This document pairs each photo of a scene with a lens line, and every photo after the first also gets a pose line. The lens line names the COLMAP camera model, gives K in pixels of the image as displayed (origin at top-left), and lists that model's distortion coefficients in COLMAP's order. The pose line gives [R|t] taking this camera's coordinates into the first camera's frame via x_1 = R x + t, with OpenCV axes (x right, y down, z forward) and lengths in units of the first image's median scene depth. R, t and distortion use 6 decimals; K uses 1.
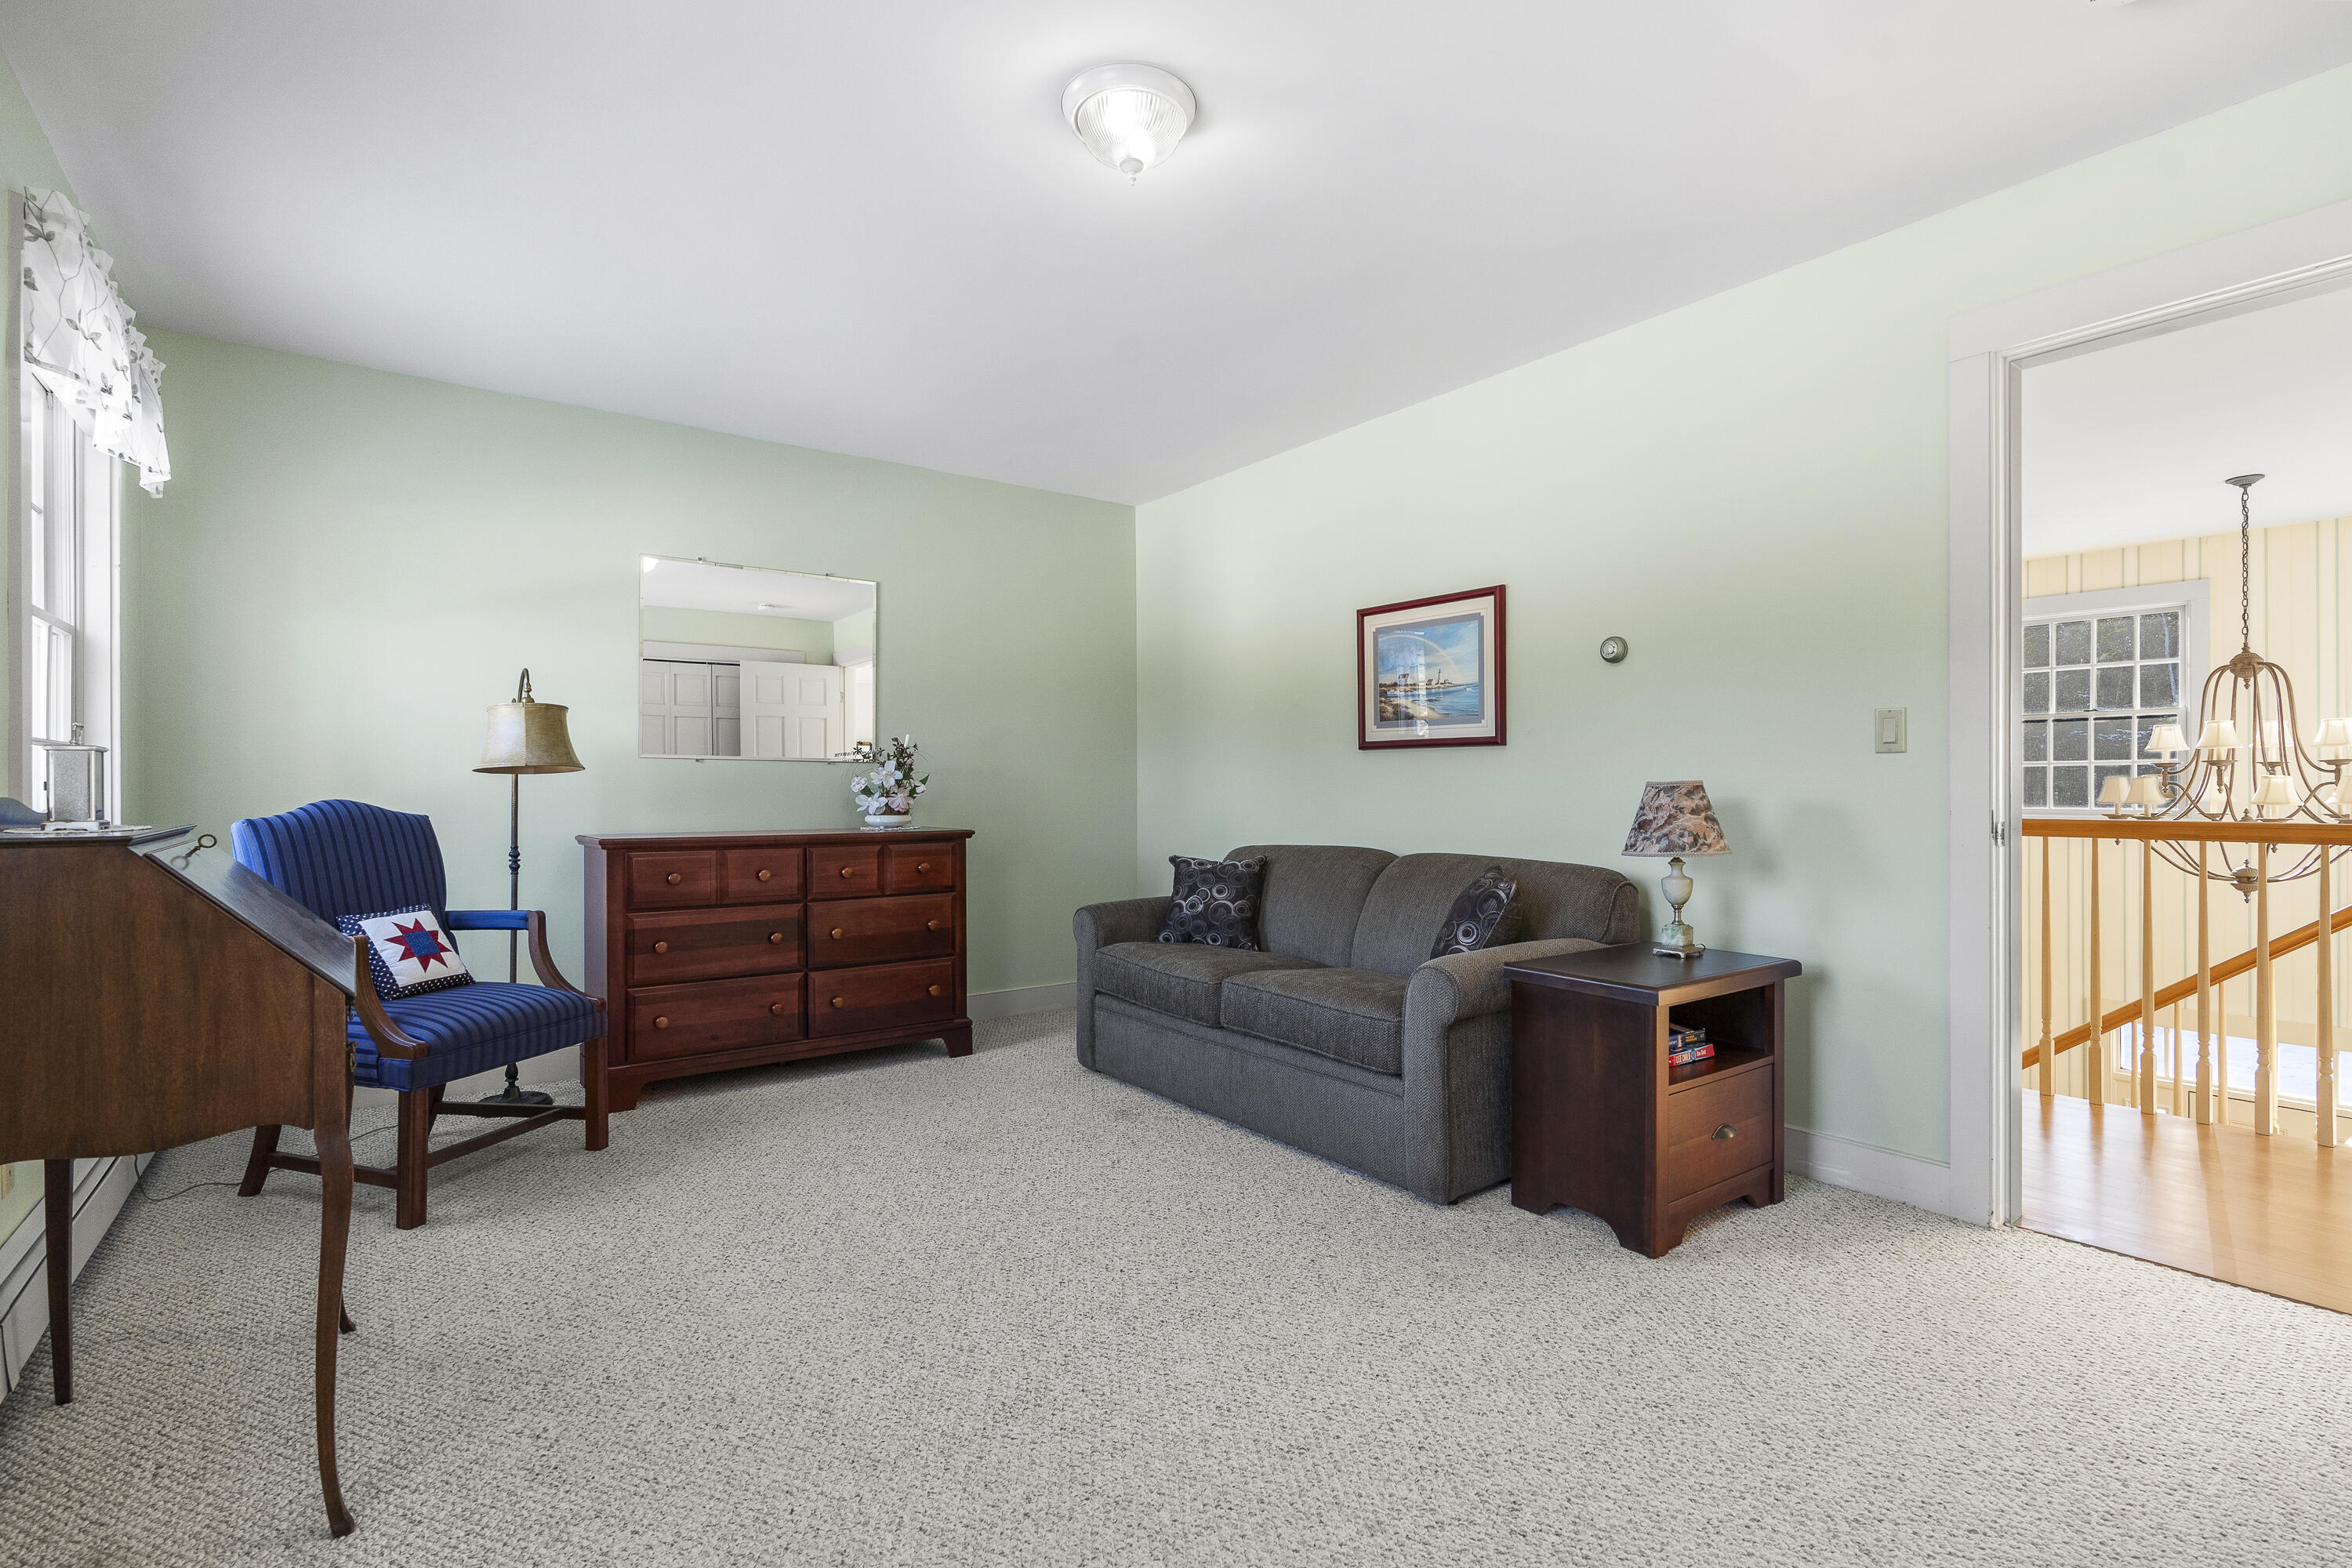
lens RADIAL K [[1073.2, 0, 1180.9], [0, 1073.2, 787.6], [0, 0, 1]] dist [-0.004689, 0.002537]
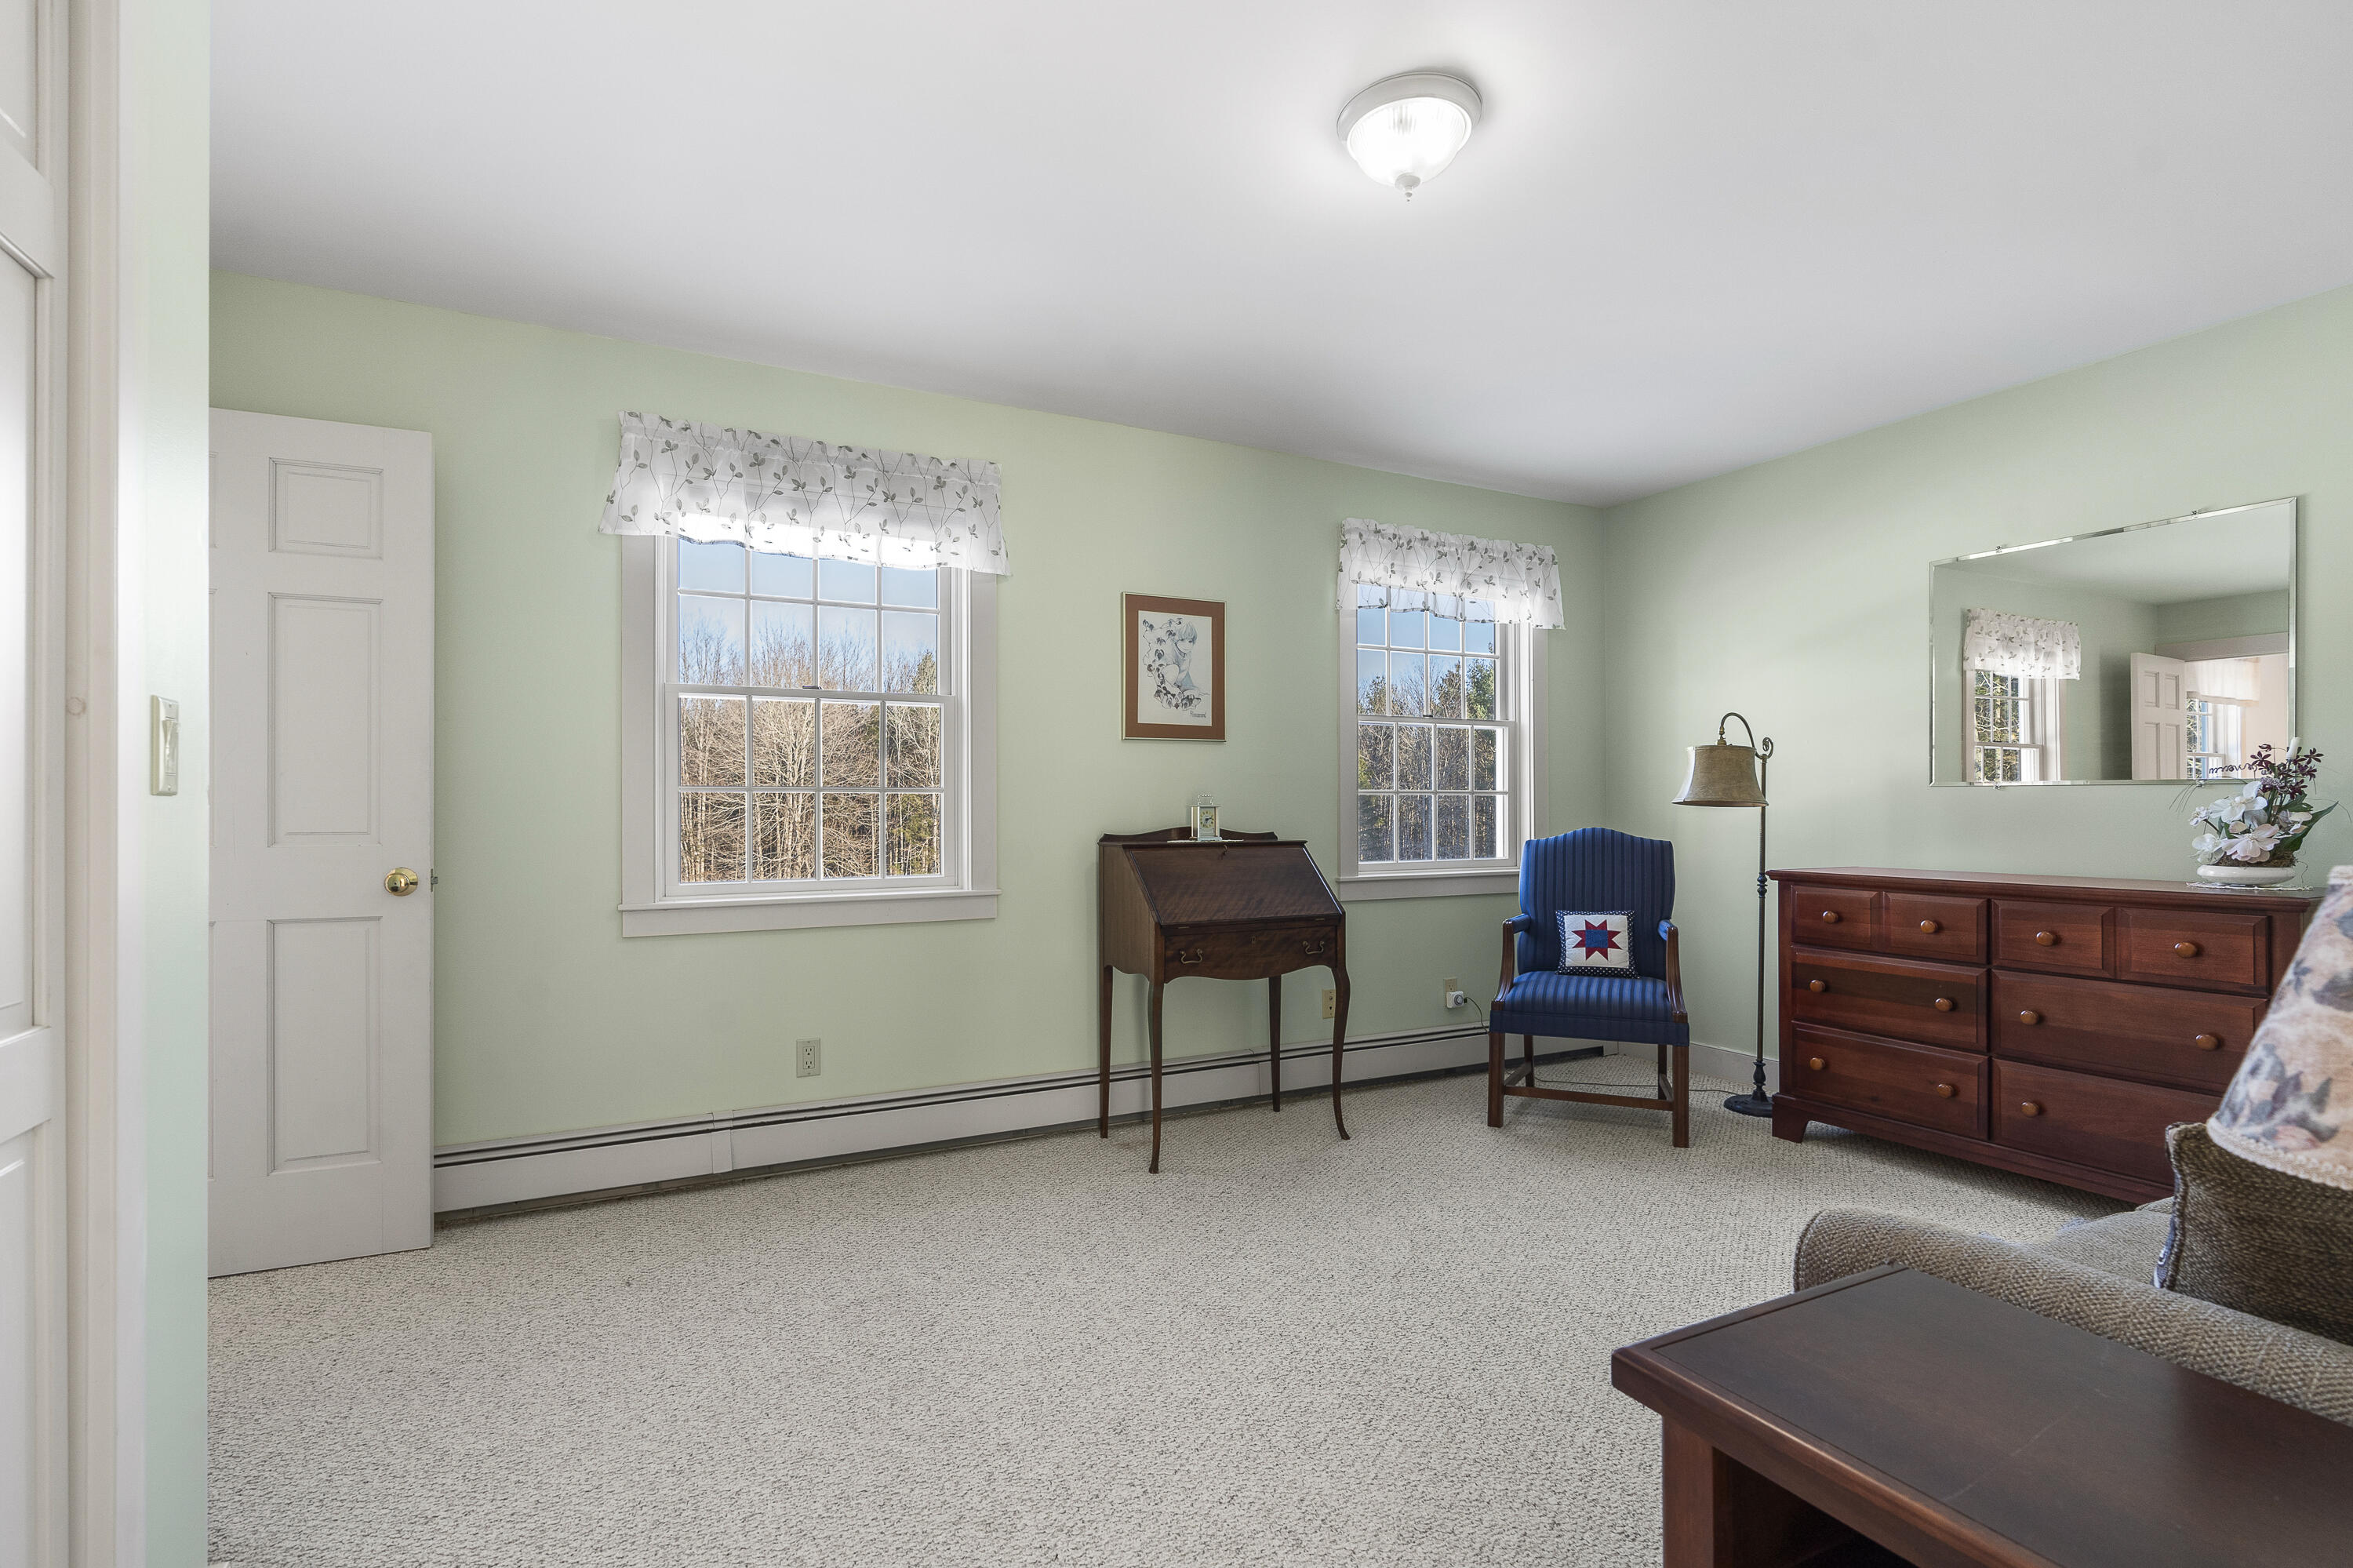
lens RADIAL K [[1098.7, 0, 1184.3], [0, 1098.7, 792.2], [0, 0, 1]] dist [-0.001490, -0.000069]
pose [[-0.134074, -0.012205, -0.990896, 0.547641], [0.002454, 0.999917, -0.012648, -0.014389], [0.990968, -0.004127, -0.134033, 0.535507]]
